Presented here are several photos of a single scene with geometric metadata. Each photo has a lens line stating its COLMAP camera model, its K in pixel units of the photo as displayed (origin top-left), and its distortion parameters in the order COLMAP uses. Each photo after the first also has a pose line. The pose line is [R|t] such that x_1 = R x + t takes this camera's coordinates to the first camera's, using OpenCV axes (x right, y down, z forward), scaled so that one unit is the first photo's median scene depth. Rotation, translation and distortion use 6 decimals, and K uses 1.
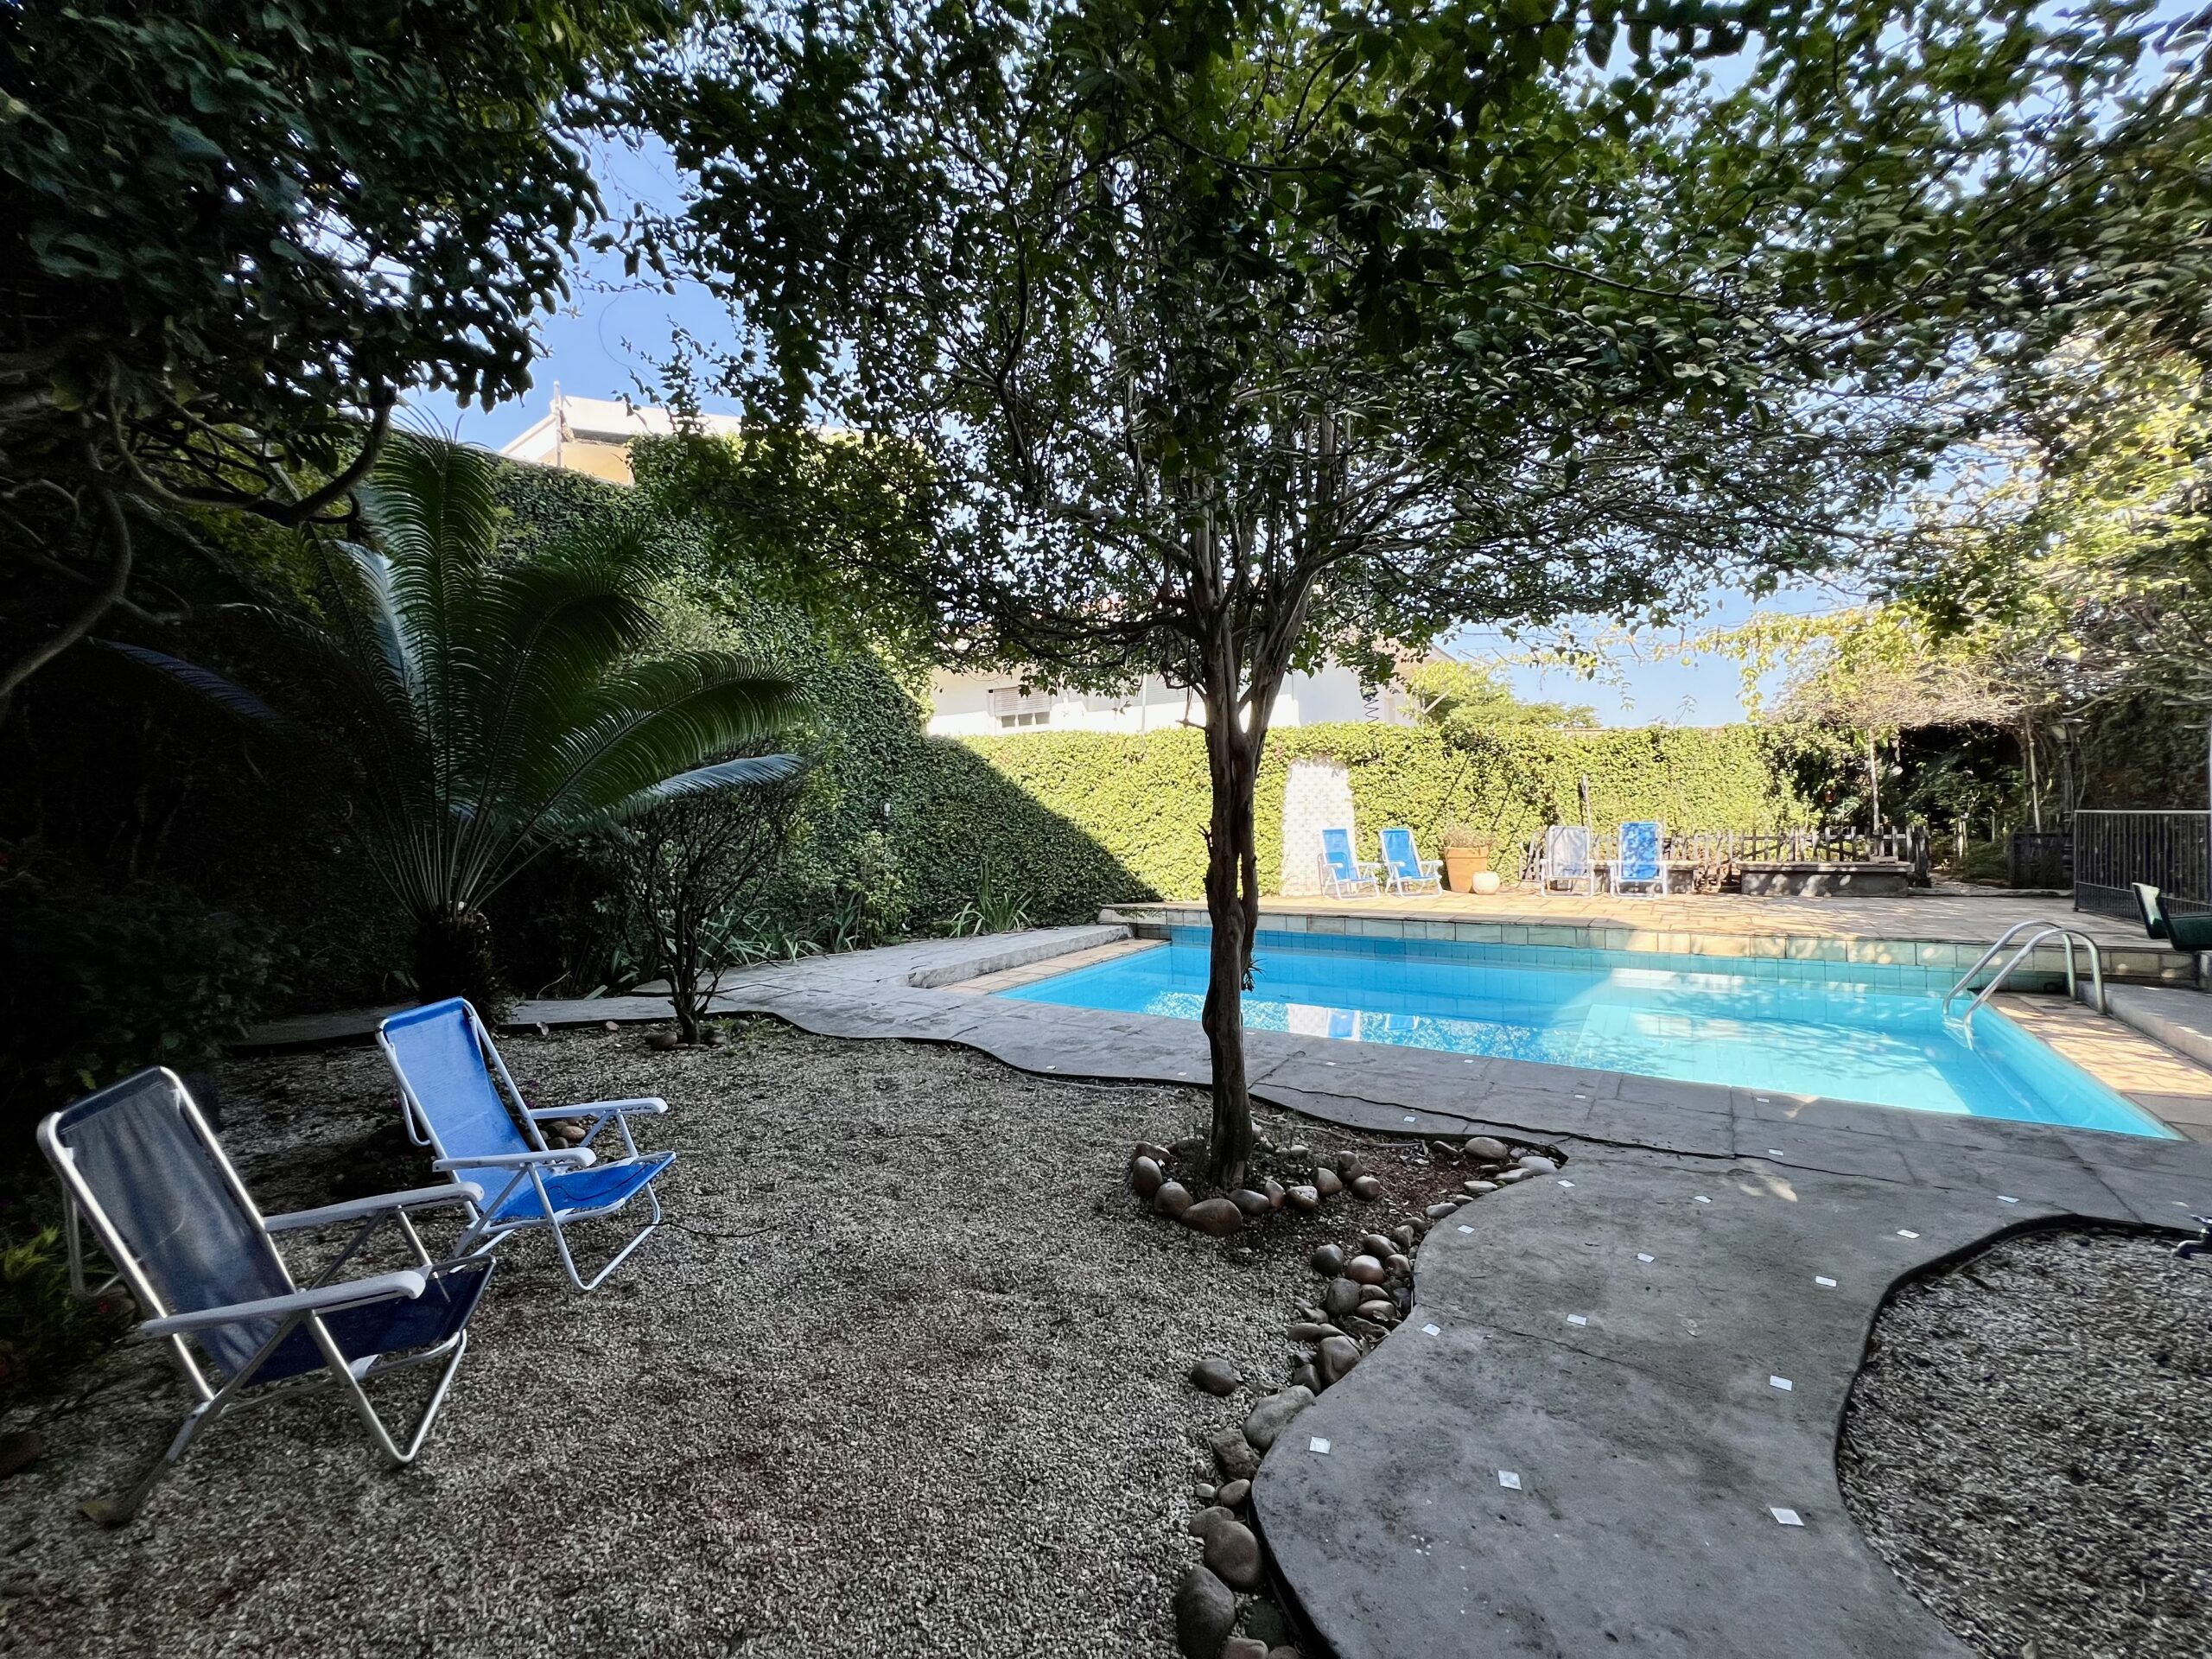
lens RADIAL K [[883.2, 0, 1109.4], [0, 883.2, 829.9], [0, 0, 1]] dist [-0.001227, 0.000424]
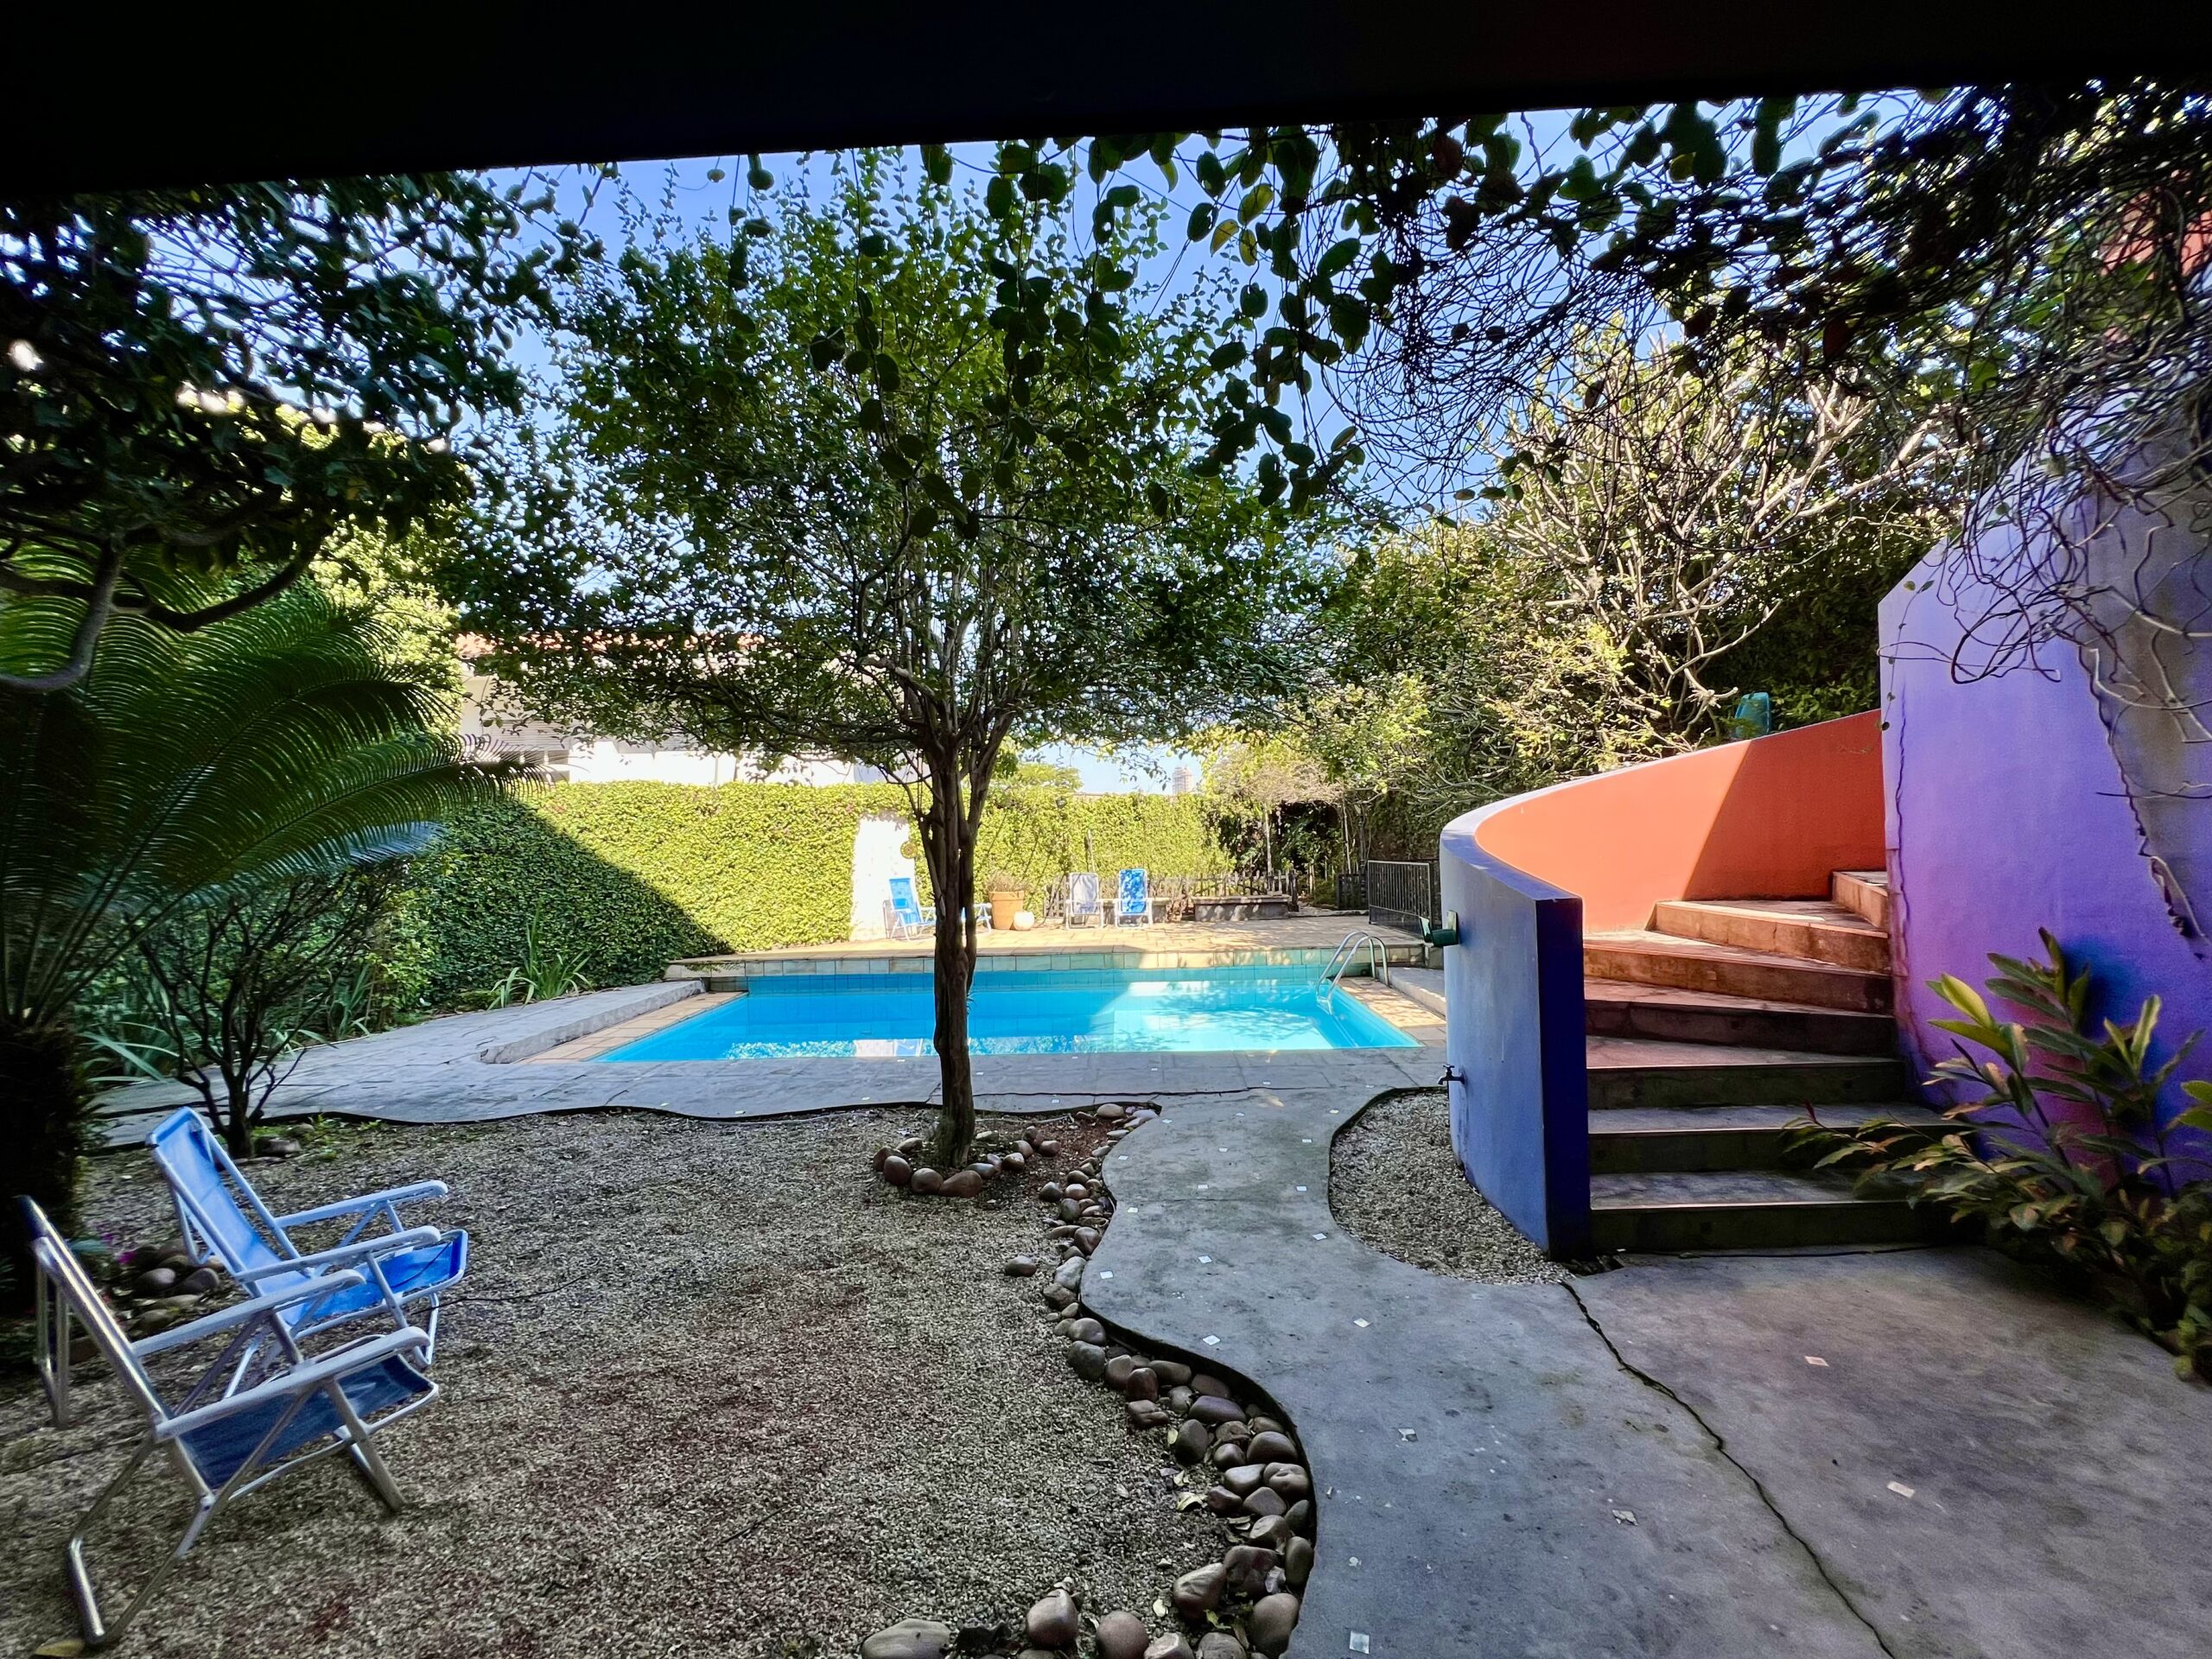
lens RADIAL K [[883.2, 0, 1101.6], [0, 883.2, 835.1], [0, 0, 1]] dist [-0.001227, 0.000424]
pose [[0.850459, 0.007932, 0.525982, -0.325518], [0.012205, 0.999320, -0.034805, -0.037841], [-0.525900, 0.036020, 0.849783, -0.220932]]
